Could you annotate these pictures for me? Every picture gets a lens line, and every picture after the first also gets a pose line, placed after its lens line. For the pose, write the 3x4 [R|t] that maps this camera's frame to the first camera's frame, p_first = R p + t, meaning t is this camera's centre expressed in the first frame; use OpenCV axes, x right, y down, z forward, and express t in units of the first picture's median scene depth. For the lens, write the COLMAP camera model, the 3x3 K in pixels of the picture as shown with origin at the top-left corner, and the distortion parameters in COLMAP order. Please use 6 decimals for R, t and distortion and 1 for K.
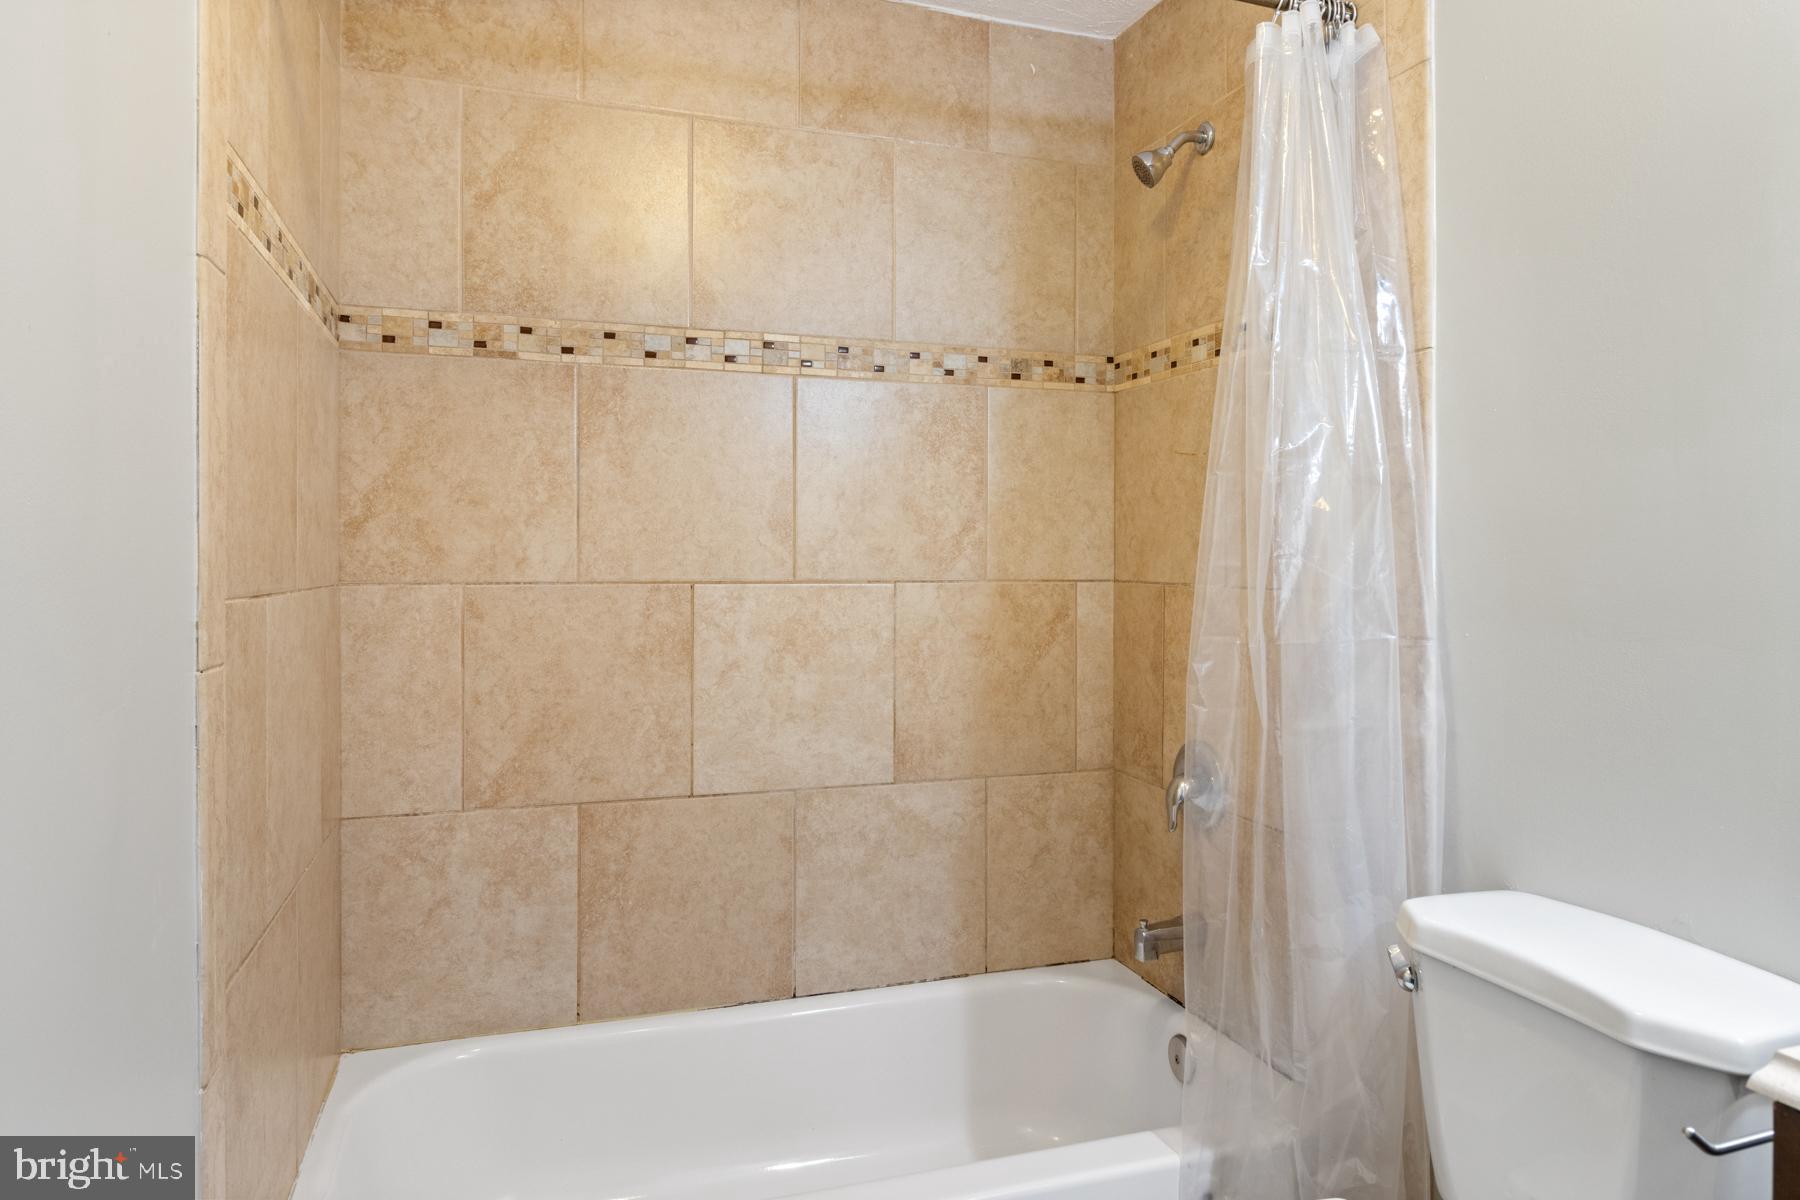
lens RADIAL K [[1143.2, 0, 903.3], [0, 1143.2, 589.4], [0, 0, 1]] dist [-0.002738, 0.001481]
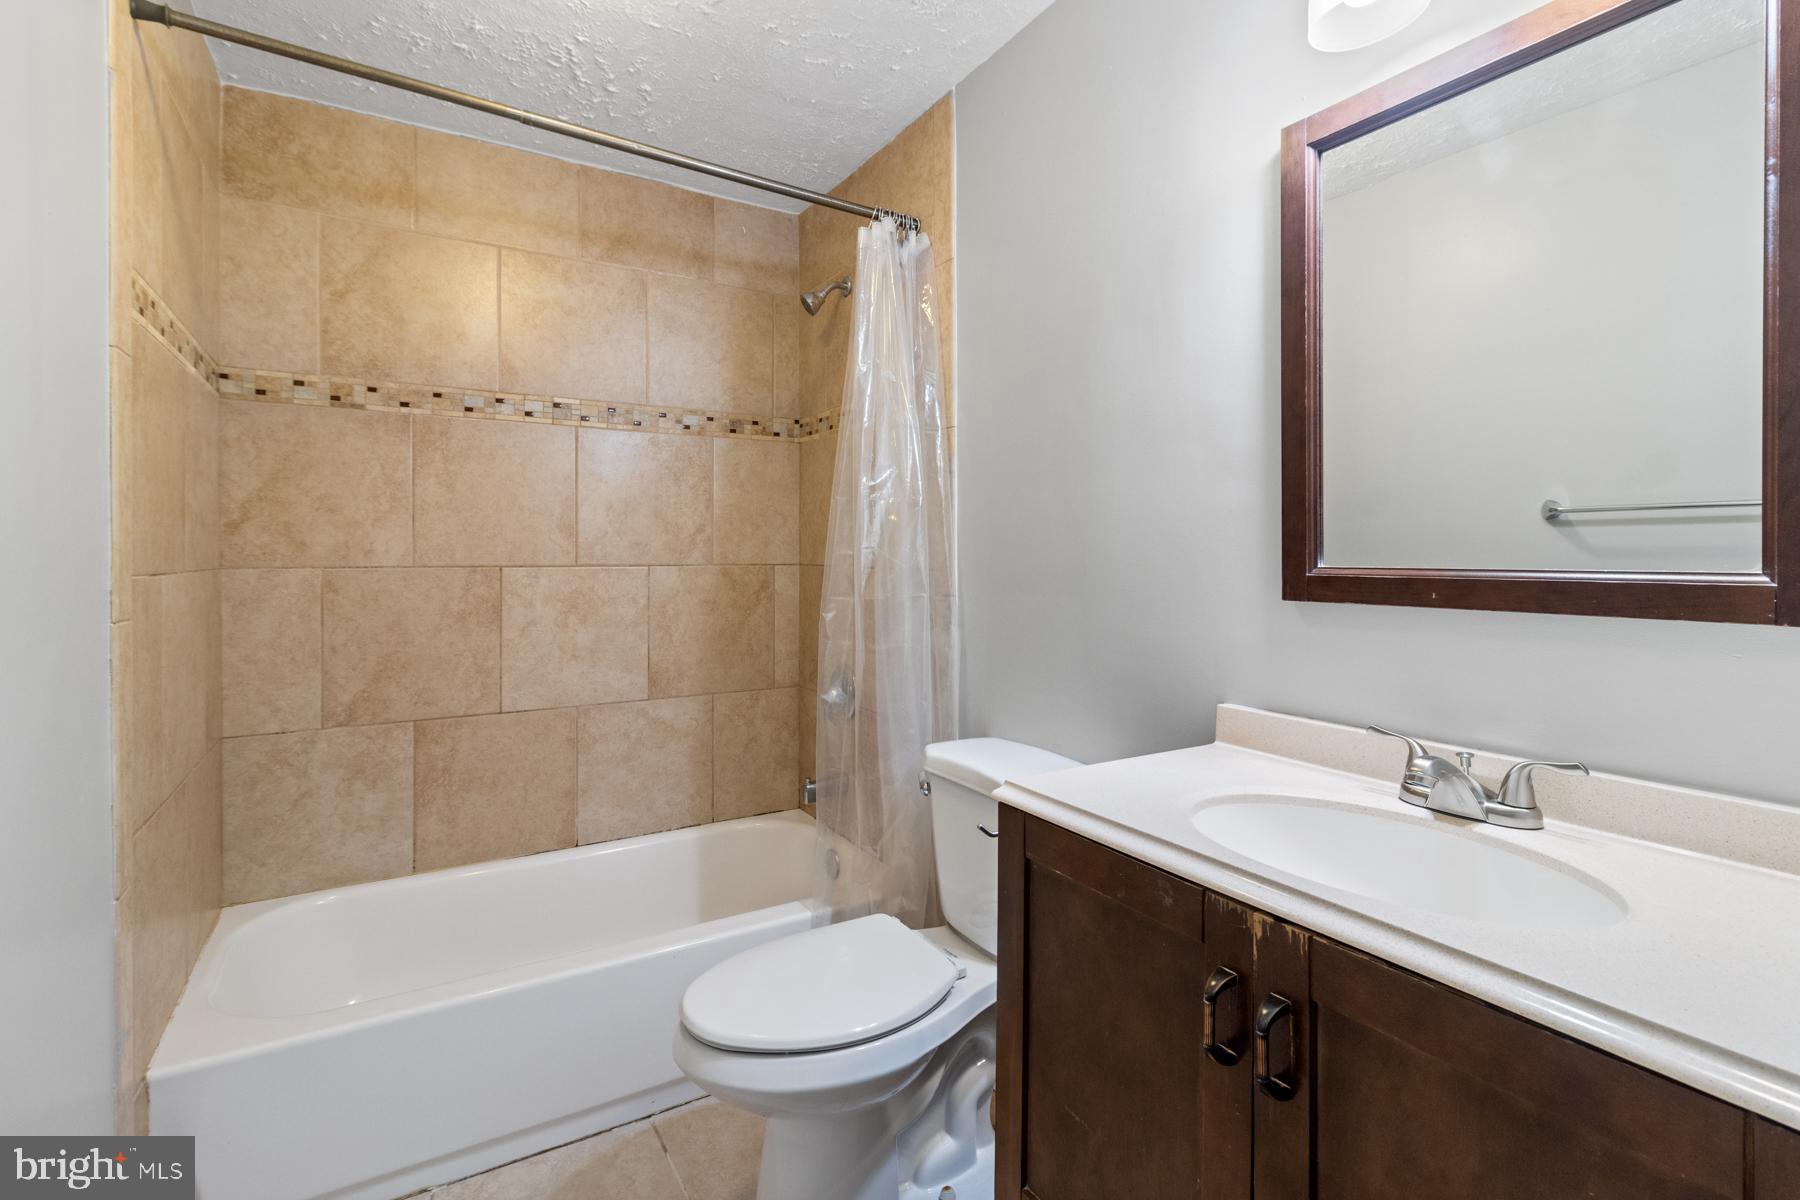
lens RADIAL K [[834.4, 0, 898.3], [0, 834.4, 570.7], [0, 0, 1]] dist [0.002161, 0.000723]
pose [[0.975087, -0.005383, 0.221759, 0.075540], [0.006418, 0.999972, -0.003949, 0.006993], [-0.221731, 0.005274, 0.975094, -0.154861]]
